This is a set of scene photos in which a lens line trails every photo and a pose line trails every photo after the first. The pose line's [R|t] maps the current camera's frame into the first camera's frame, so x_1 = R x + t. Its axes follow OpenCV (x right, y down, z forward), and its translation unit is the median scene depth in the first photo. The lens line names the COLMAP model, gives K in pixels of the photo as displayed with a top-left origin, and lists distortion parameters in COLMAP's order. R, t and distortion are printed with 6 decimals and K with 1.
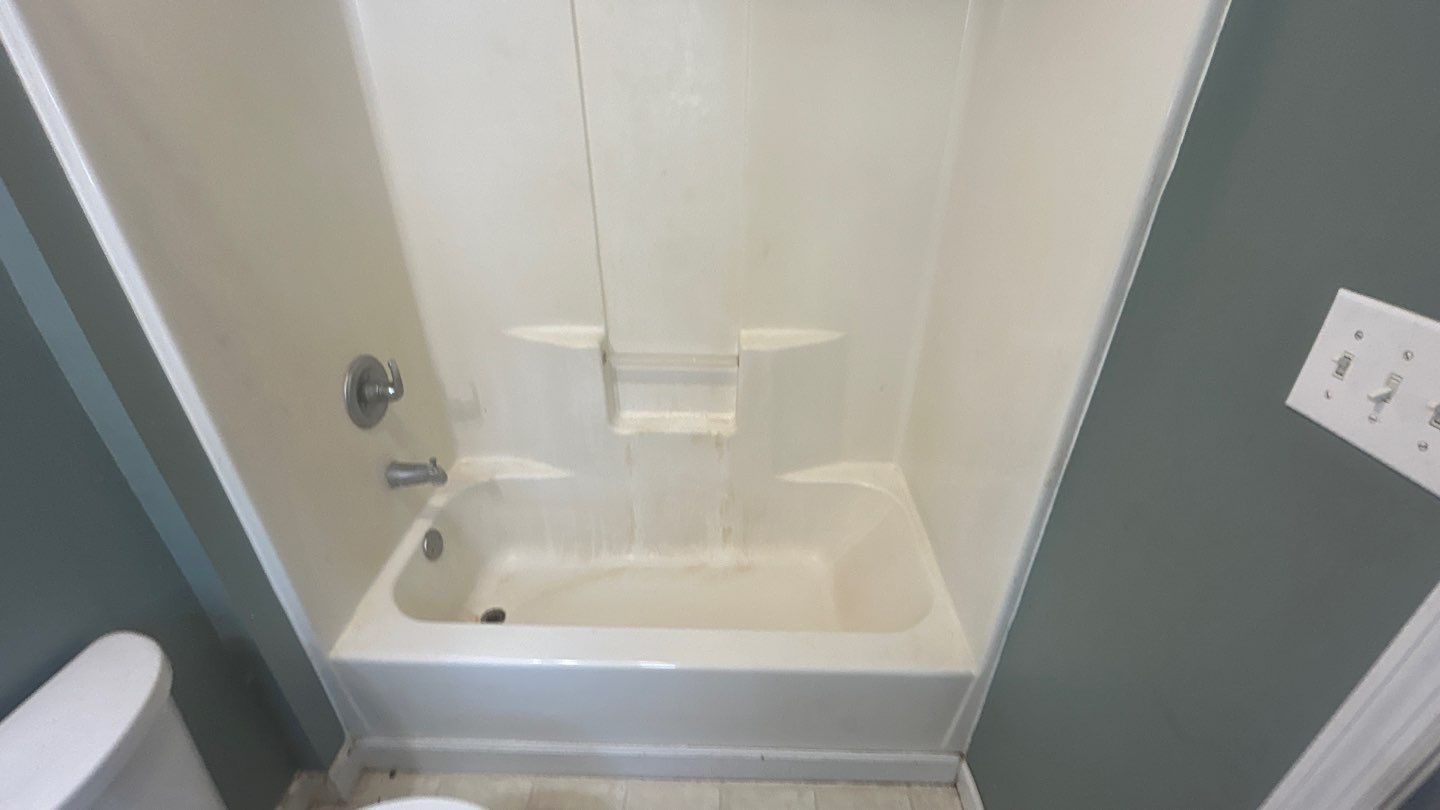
lens RADIAL K [[609.1, 0, 711.2], [0, 609.1, 402.3], [0, 0, 1]] dist [-0.006494, 0.001283]
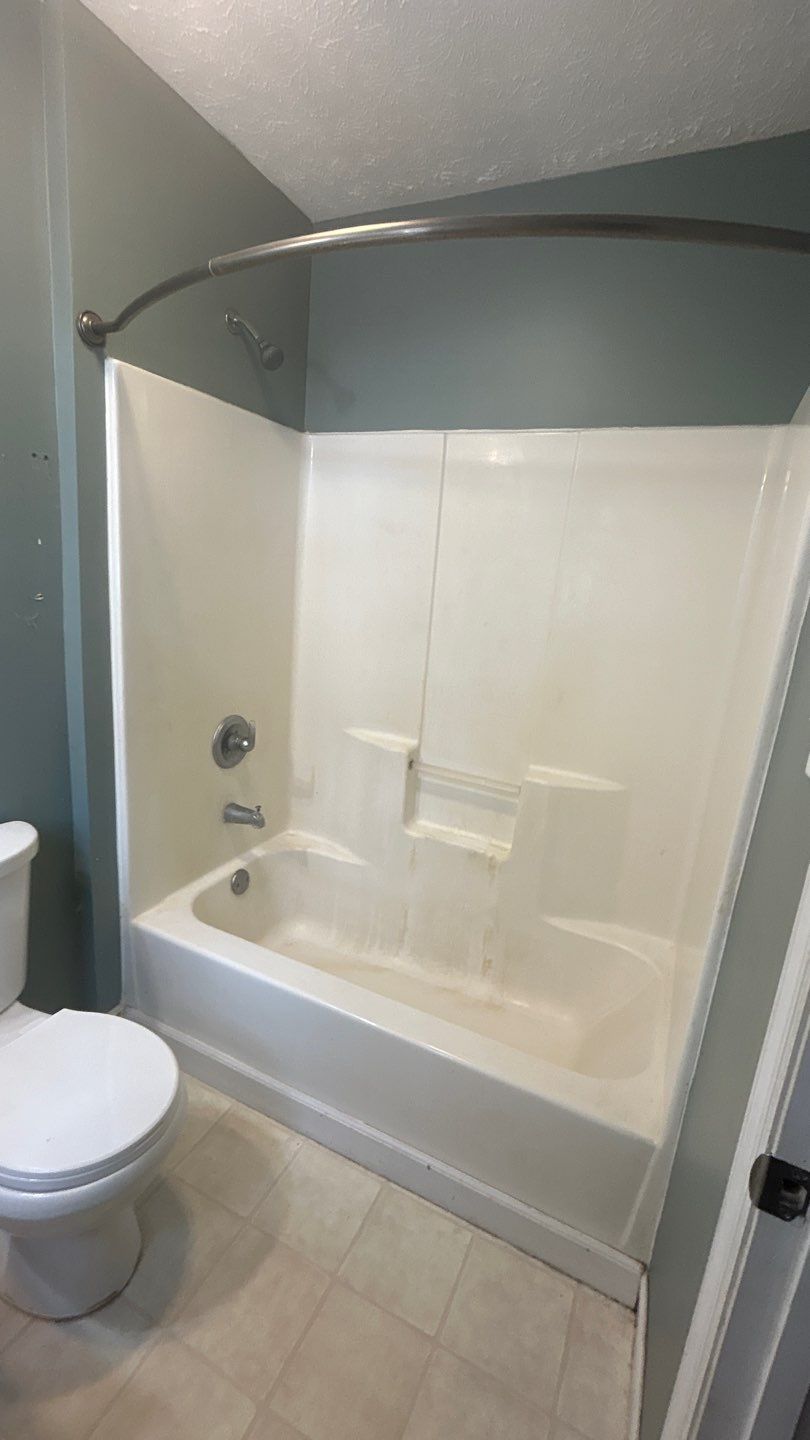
lens RADIAL K [[609.1, 0, 406.1], [0, 609.1, 728.5], [0, 0, 1]] dist [-0.006494, 0.001283]
pose [[0.911539, 0.176987, -0.371177, 0.241868], [-0.275383, 0.933075, -0.231375, 0.137241], [0.305386, 0.313123, 0.899274, -0.090452]]
